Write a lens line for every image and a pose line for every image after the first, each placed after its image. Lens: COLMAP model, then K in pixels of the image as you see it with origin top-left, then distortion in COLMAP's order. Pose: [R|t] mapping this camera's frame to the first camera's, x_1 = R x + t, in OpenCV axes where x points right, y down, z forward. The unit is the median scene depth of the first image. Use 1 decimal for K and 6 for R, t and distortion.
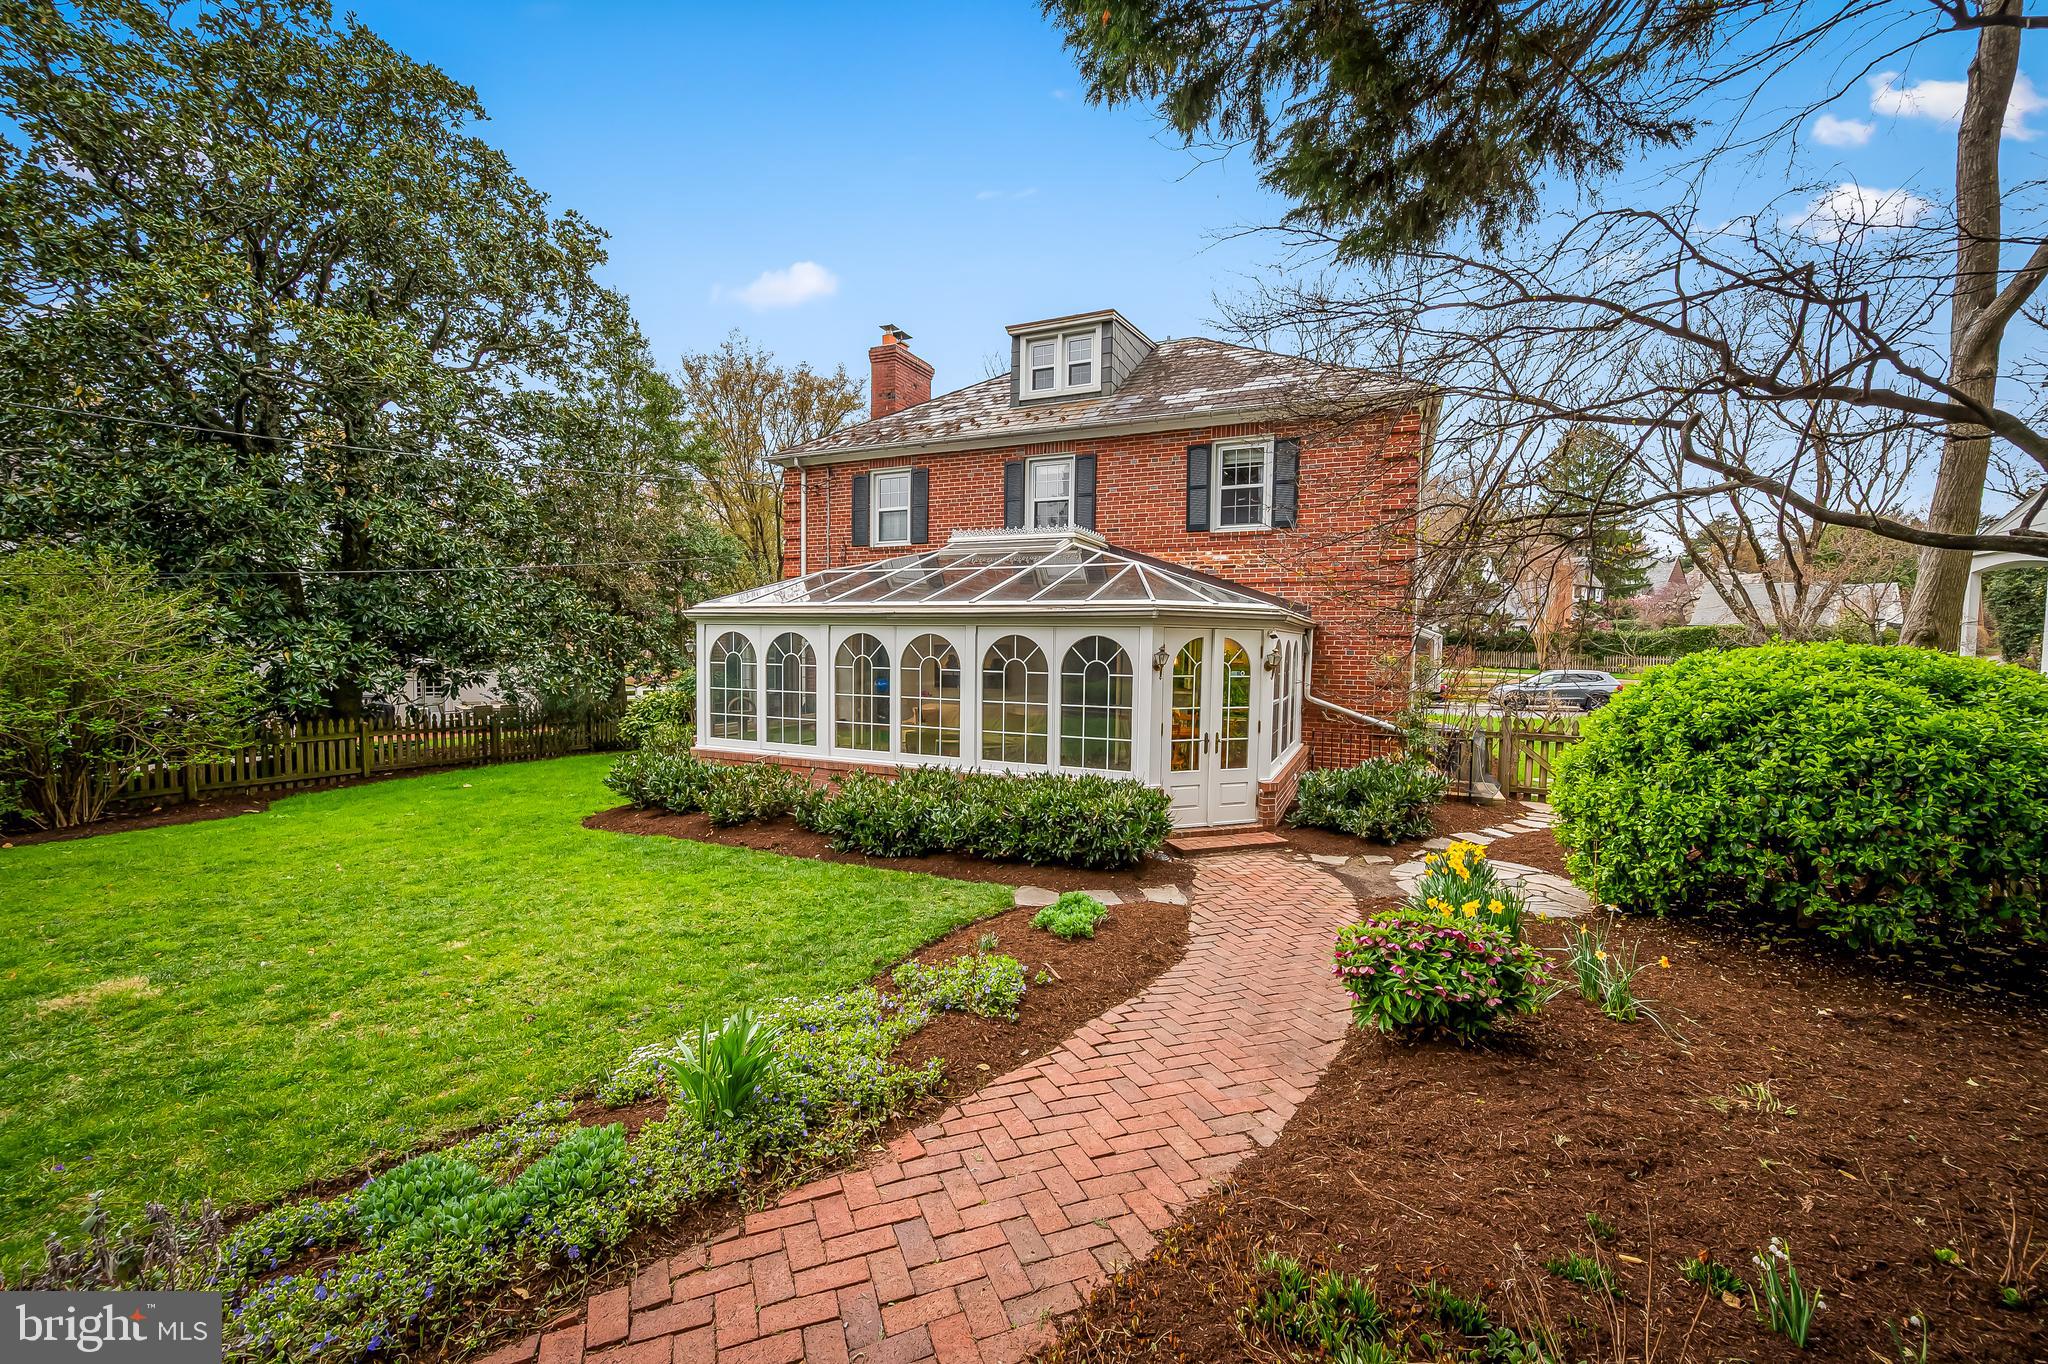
lens RADIAL K [[831.5, 0, 1019.2], [0, 831.5, 683.7], [0, 0, 1]] dist [0.000966, -0.000099]
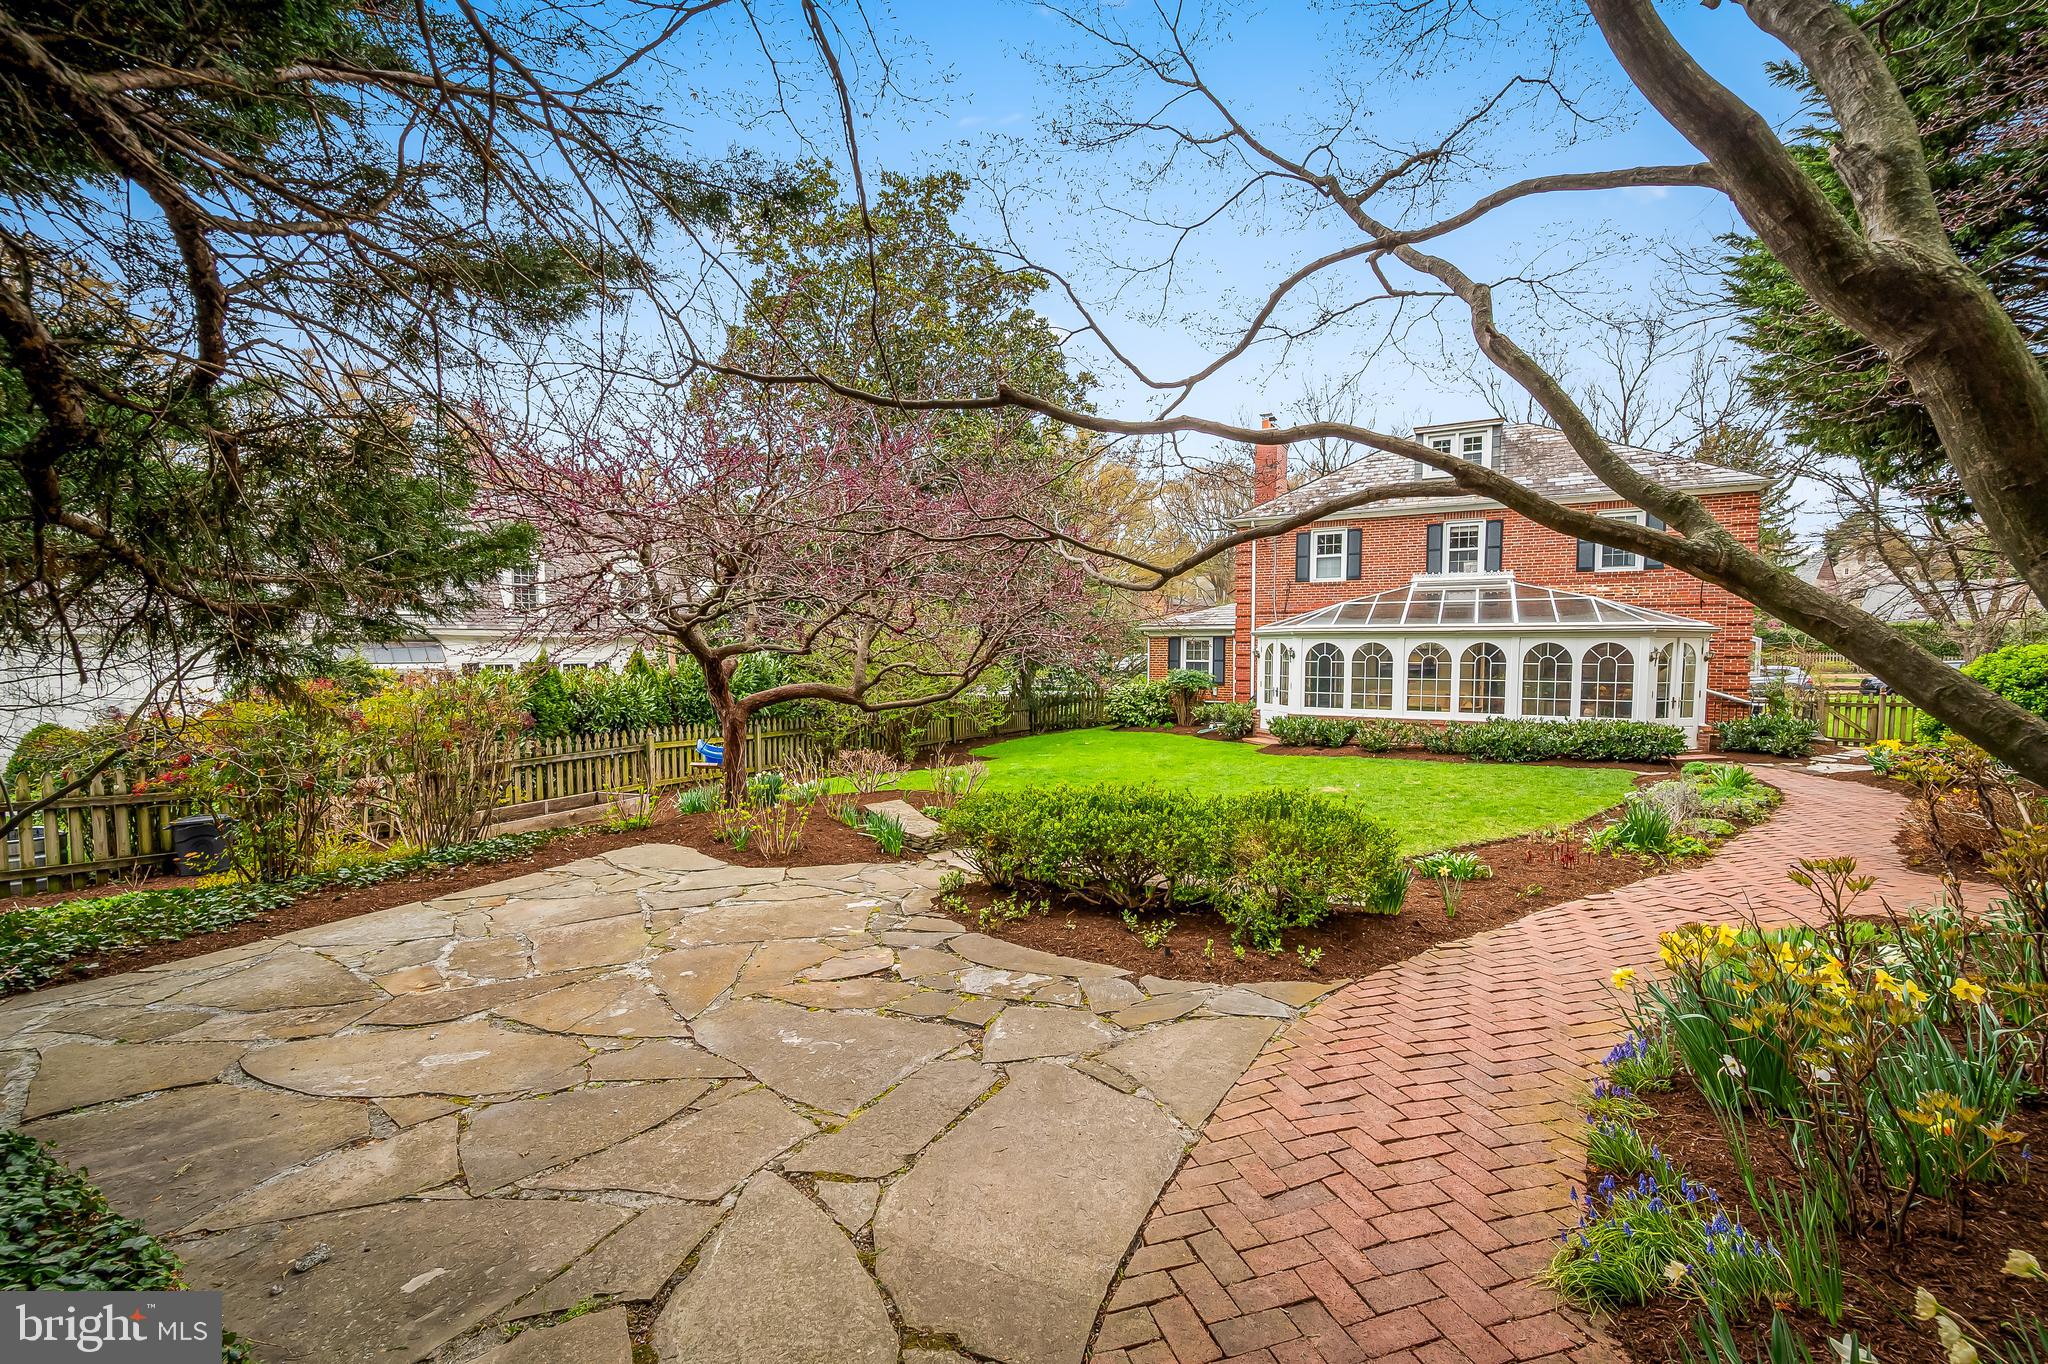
lens RADIAL K [[831.5, 0, 1026.4], [0, 831.5, 680.6], [0, 0, 1]] dist [0.000966, -0.000099]
pose [[0.996533, -0.008063, -0.082808, -0.740722], [0.007301, 0.999928, -0.009499, 0.024071], [0.082878, 0.008861, 0.996520, -0.647628]]
